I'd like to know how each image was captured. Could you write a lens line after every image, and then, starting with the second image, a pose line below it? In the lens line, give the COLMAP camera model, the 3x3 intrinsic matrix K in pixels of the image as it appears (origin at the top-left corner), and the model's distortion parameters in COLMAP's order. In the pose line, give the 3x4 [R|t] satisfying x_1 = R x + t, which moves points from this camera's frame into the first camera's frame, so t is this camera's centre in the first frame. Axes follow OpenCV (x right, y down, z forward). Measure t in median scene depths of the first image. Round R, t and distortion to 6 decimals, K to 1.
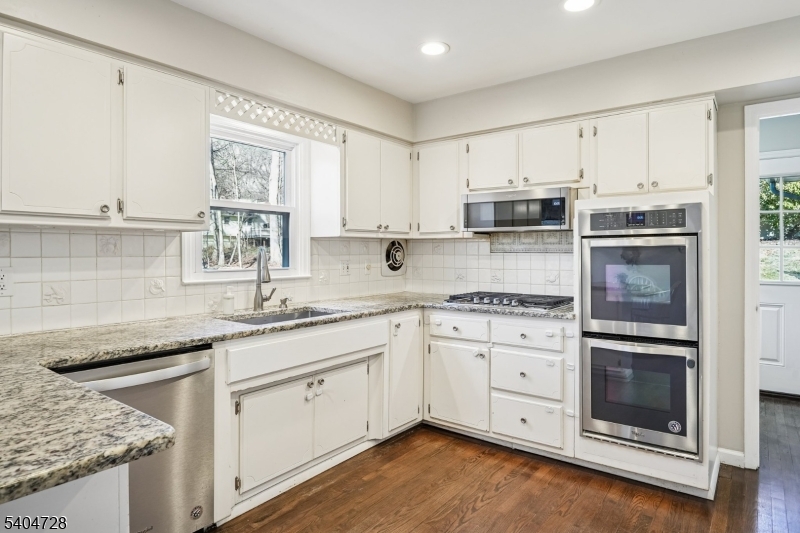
lens RADIAL K [[473.1, 0, 402.5], [0, 473.1, 254.0], [0, 0, 1]] dist [-0.015914, -0.004165]
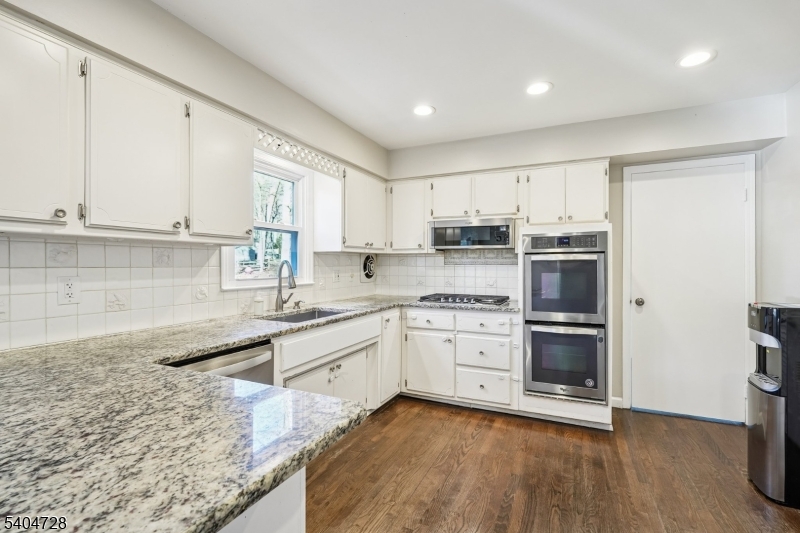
lens RADIAL K [[367.3, 0, 403.9], [0, 367.3, 265.9], [0, 0, 1]] dist [-0.002993, 0.000472]
pose [[0.975827, 0.001525, 0.218541, -0.211208], [-0.001682, 0.999998, 0.000532, 0.001219], [-0.218539, -0.000887, 0.975828, 0.005606]]
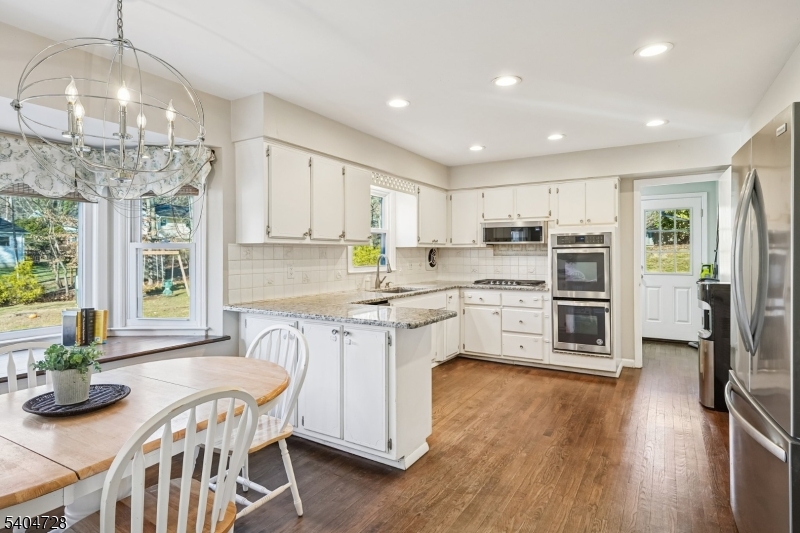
lens RADIAL K [[442.2, 0, 398.1], [0, 442.2, 253.7], [0, 0, 1]] dist [-0.001620, 0.000825]
pose [[0.994730, -0.001238, 0.102525, -0.425603], [0.001750, 0.999986, -0.004903, -0.005051], [-0.102517, 0.005056, 0.994718, -0.718554]]
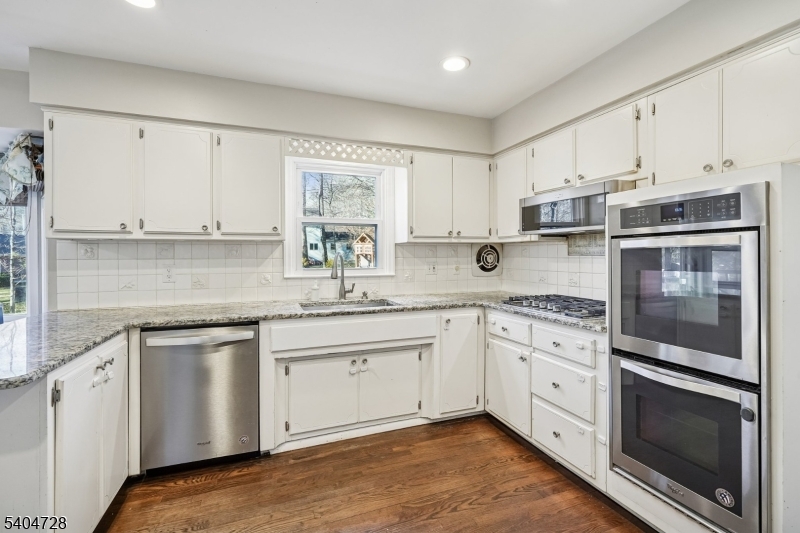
lens RADIAL K [[367.3, 0, 401.1], [0, 367.3, 257.8], [0, 0, 1]] dist [-0.002993, 0.000472]
pose [[0.847254, 0.001509, -0.531186, 0.403719], [0.000481, 0.999993, 0.003608, -0.001118], [0.531188, -0.003312, 0.847247, 0.232182]]
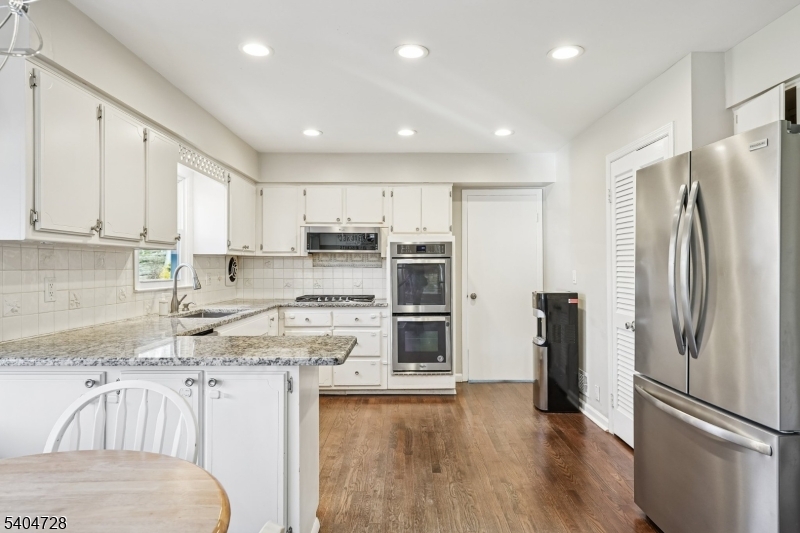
lens RADIAL K [[499.7, 0, 411.9], [0, 499.7, 266.5], [0, 0, 1]] dist [0.009427, -0.001014]
pose [[0.787156, 0.002129, 0.616751, -0.670008], [0.001117, 0.999987, -0.004879, 0.004524], [-0.616753, 0.004530, 0.787144, -0.462311]]
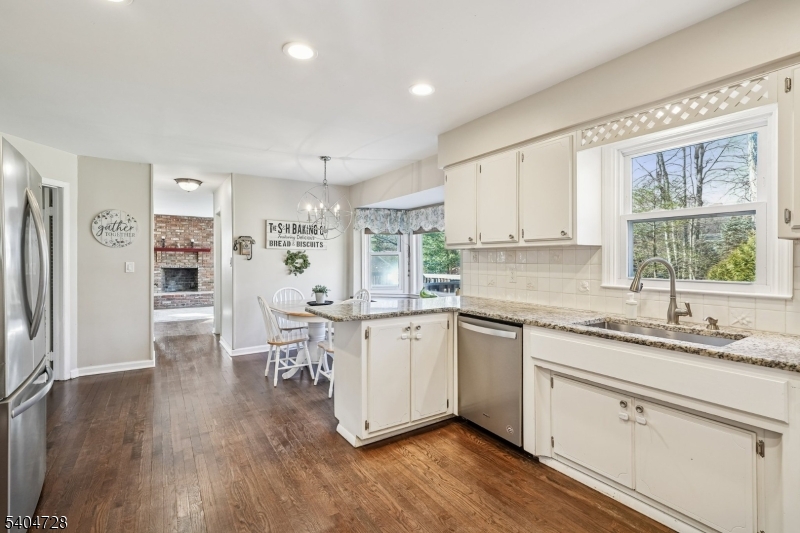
lens RADIAL K [[367.3, 0, 403.4], [0, 367.3, 263.7], [0, 0, 1]] dist [-0.002993, 0.000472]
pose [[-0.330478, 0.011008, -0.943750, 0.598150], [-0.003826, 0.999908, 0.013003, -0.007964], [0.943806, 0.007908, -0.330405, 0.781633]]
